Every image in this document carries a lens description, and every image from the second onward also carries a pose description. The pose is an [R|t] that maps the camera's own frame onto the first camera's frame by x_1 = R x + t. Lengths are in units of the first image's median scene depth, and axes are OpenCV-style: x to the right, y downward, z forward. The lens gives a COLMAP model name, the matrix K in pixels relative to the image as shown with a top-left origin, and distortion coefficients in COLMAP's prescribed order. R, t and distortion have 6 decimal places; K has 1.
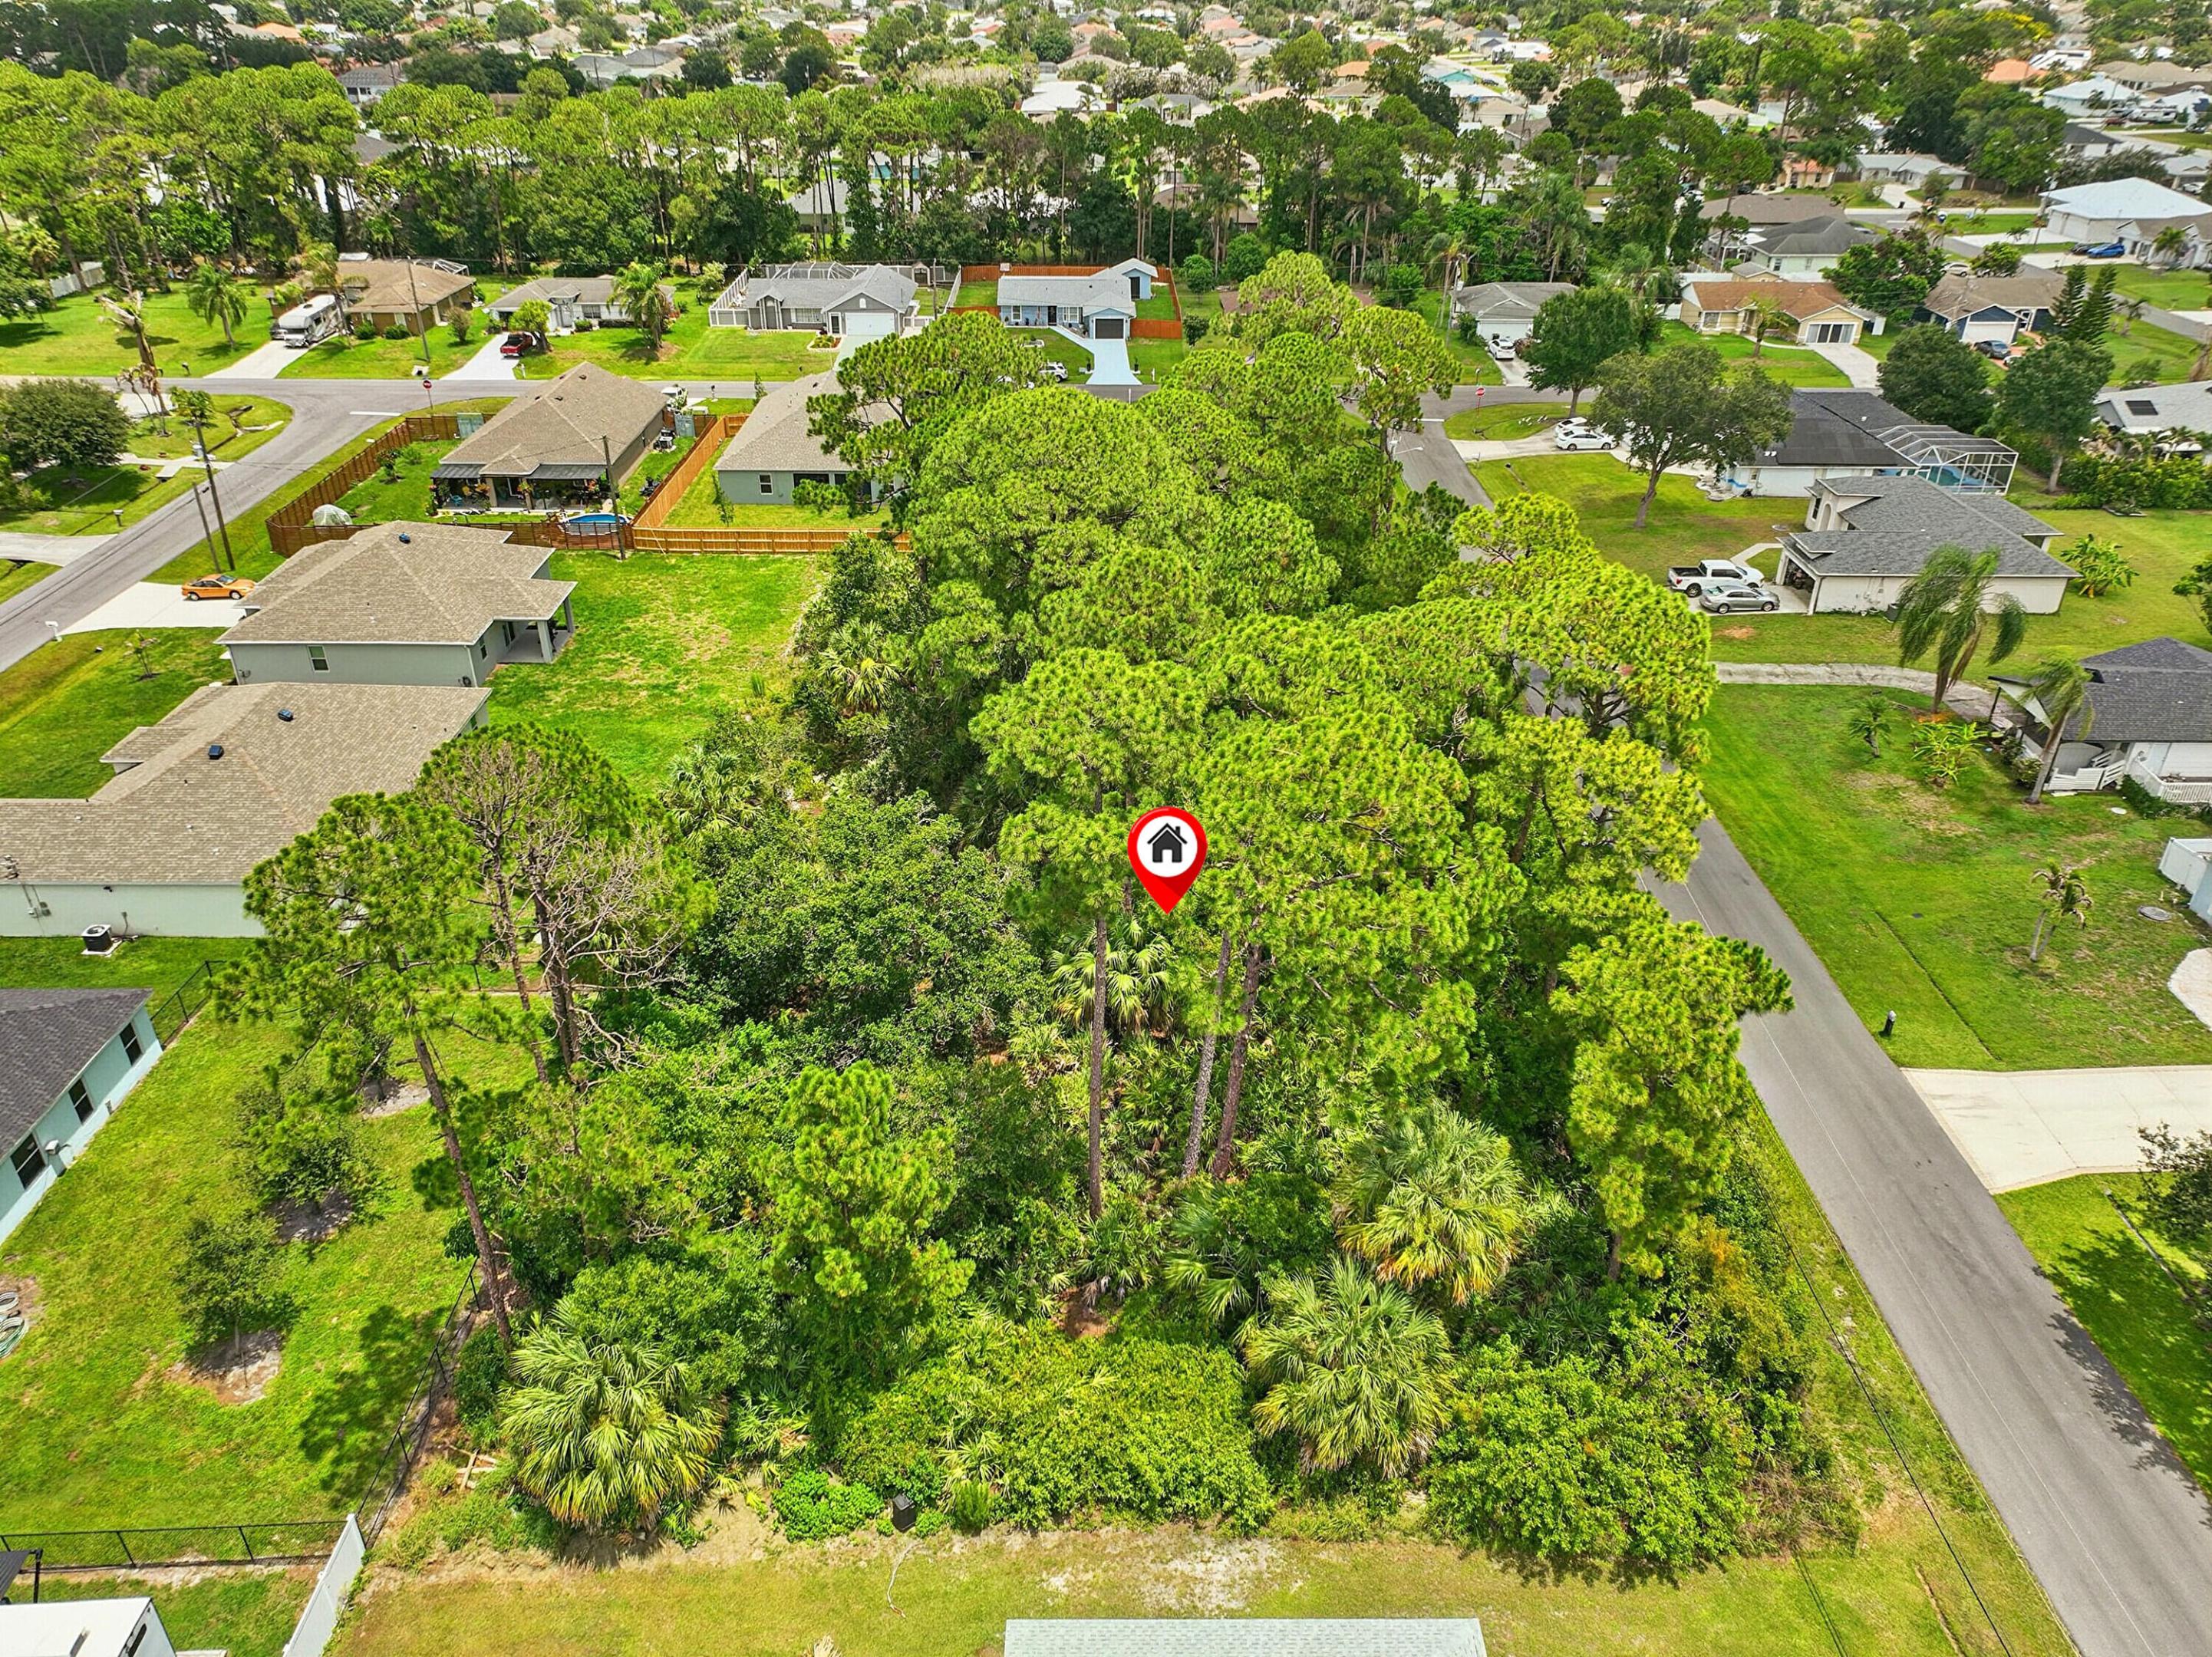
lens RADIAL K [[1552.9, 0, 1106.2], [0, 1552.9, 819.5], [0, 0, 1]] dist [-0.008239, 0.020353]
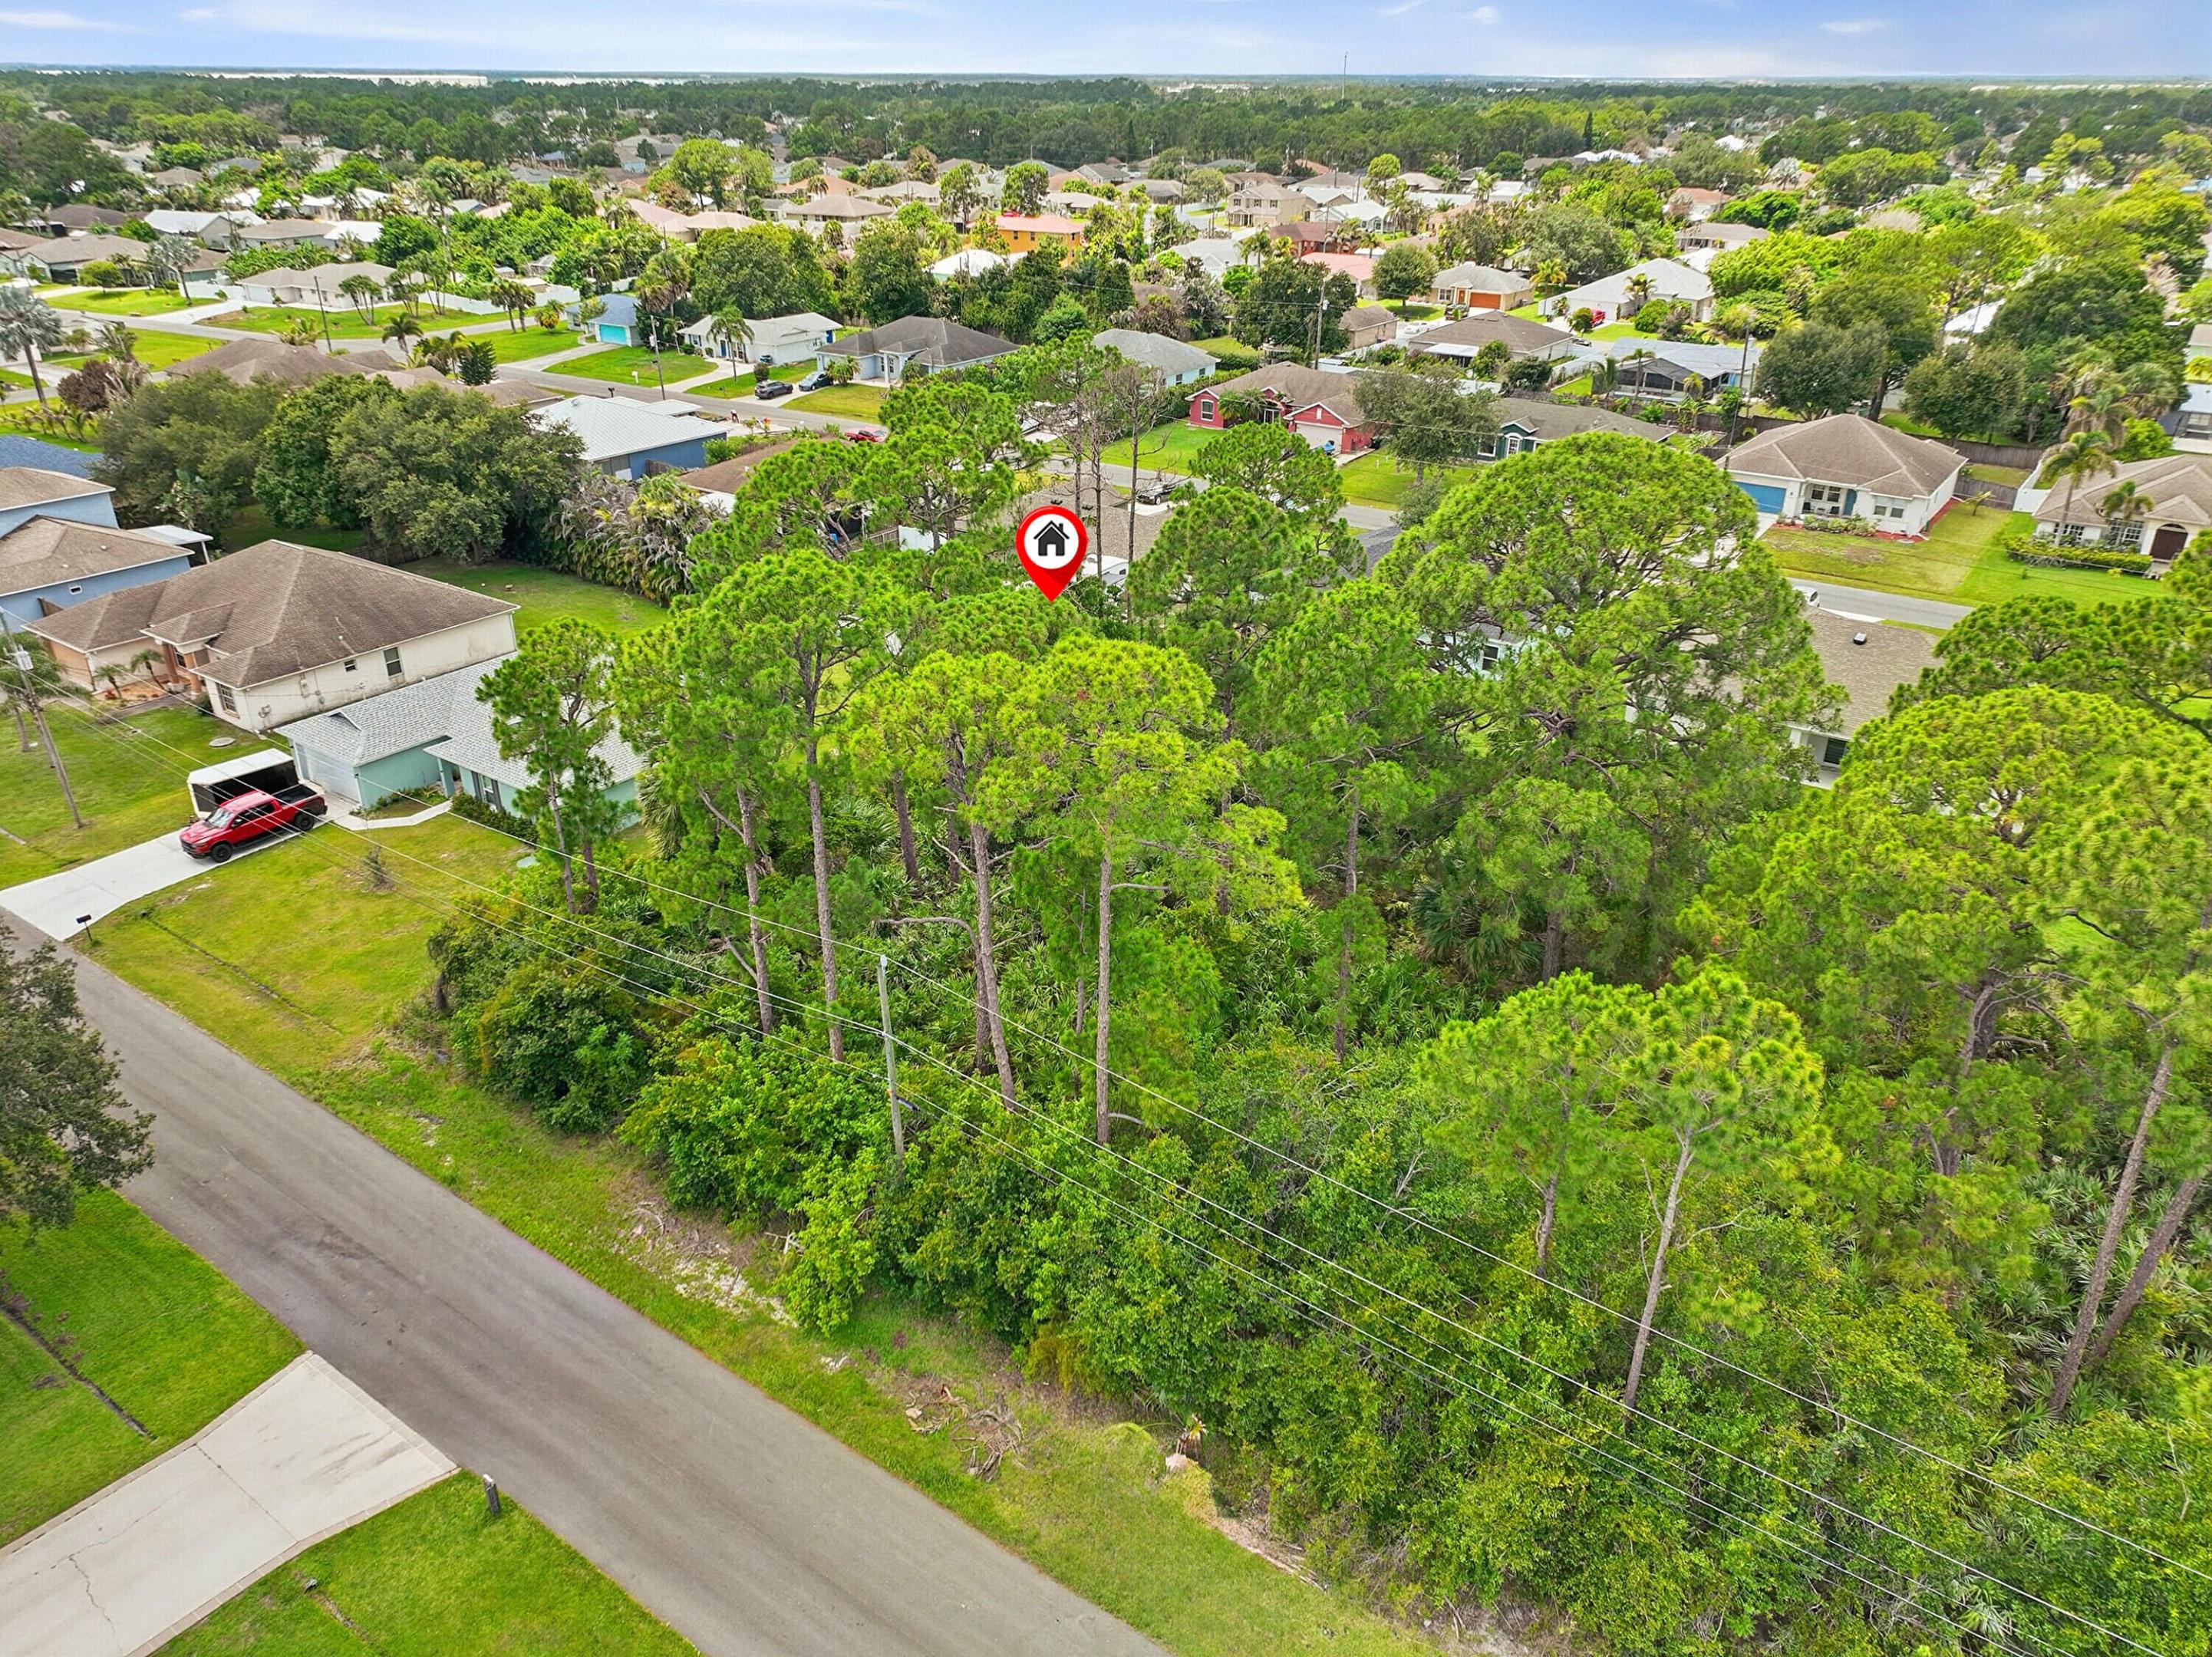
lens RADIAL K [[1552.9, 0, 1106.2], [0, 1552.9, 819.5], [0, 0, 1]] dist [-0.008239, 0.020353]
pose [[-0.588347, 0.341462, -0.732975, 0.323169], [-0.407759, 0.657486, 0.633597, -0.237696], [0.698270, 0.671652, -0.247595, 0.512163]]
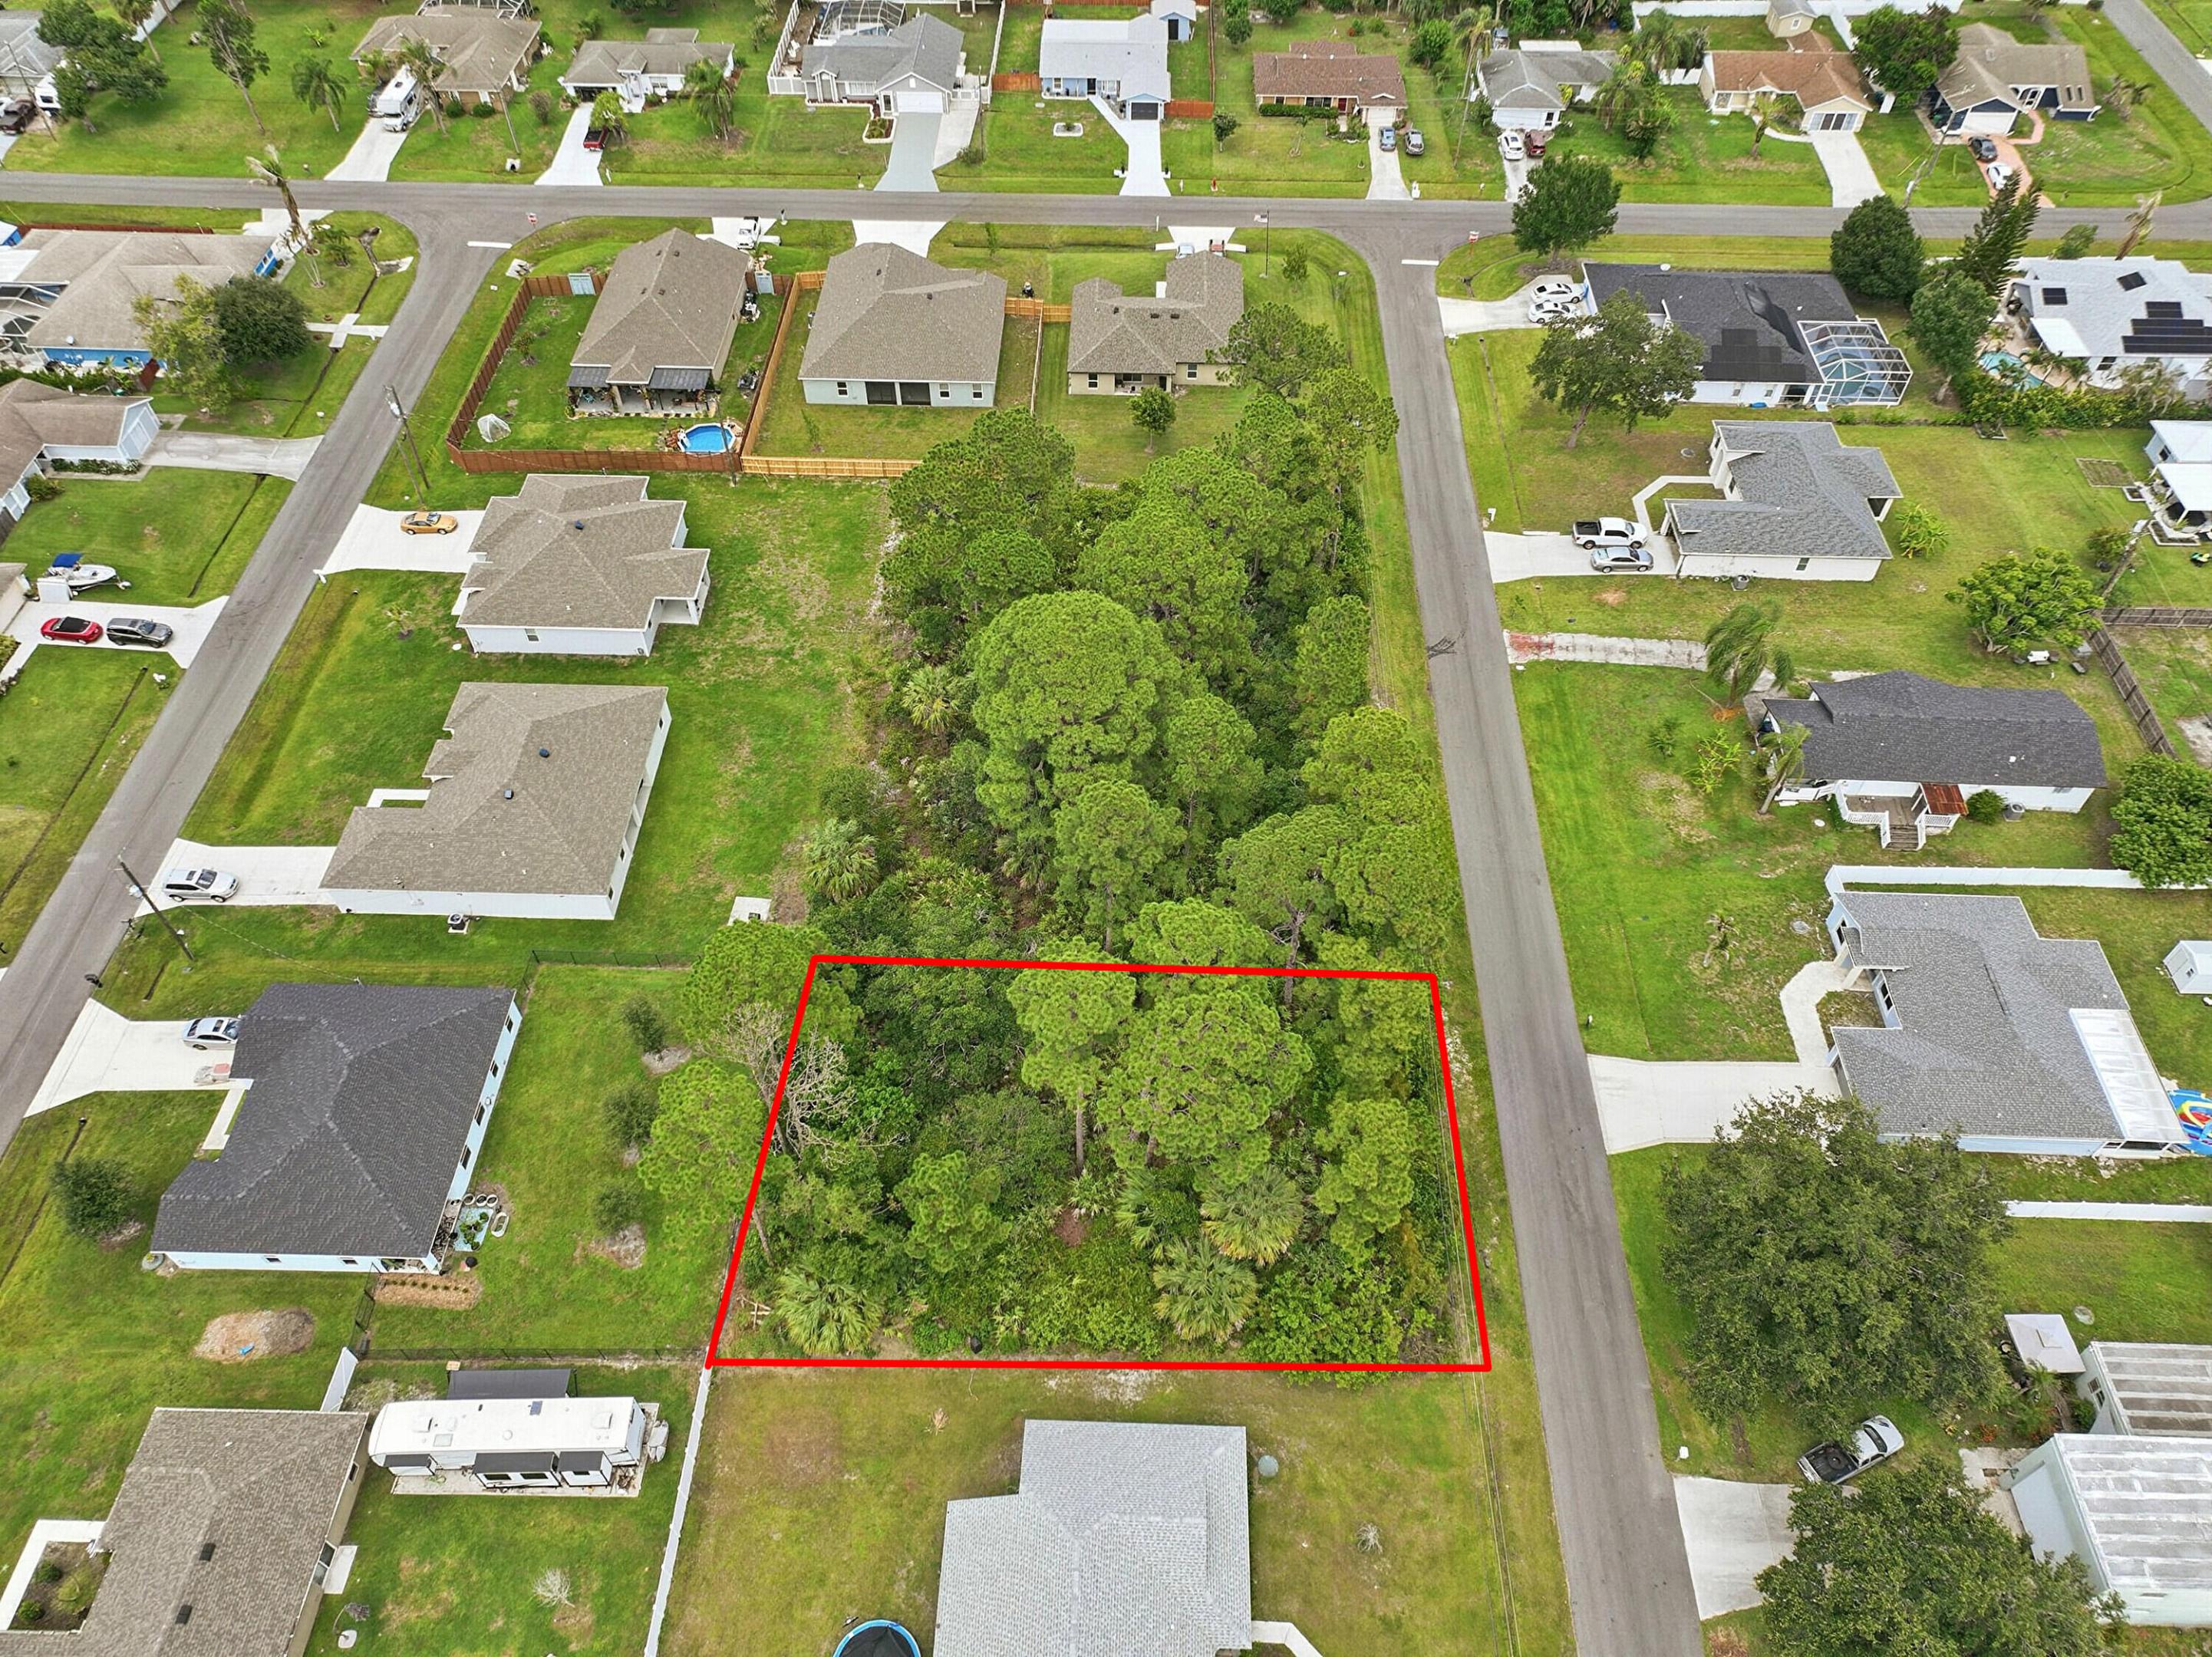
lens RADIAL K [[1552.9, 0, 1106.2], [0, 1552.9, 819.5], [0, 0, 1]] dist [-0.008239, 0.020353]
pose [[0.999206, 0.025786, -0.030372, 0.024631], [-0.013865, 0.939717, 0.341673, -0.268308], [0.037352, -0.340980, 0.939328, -0.196226]]
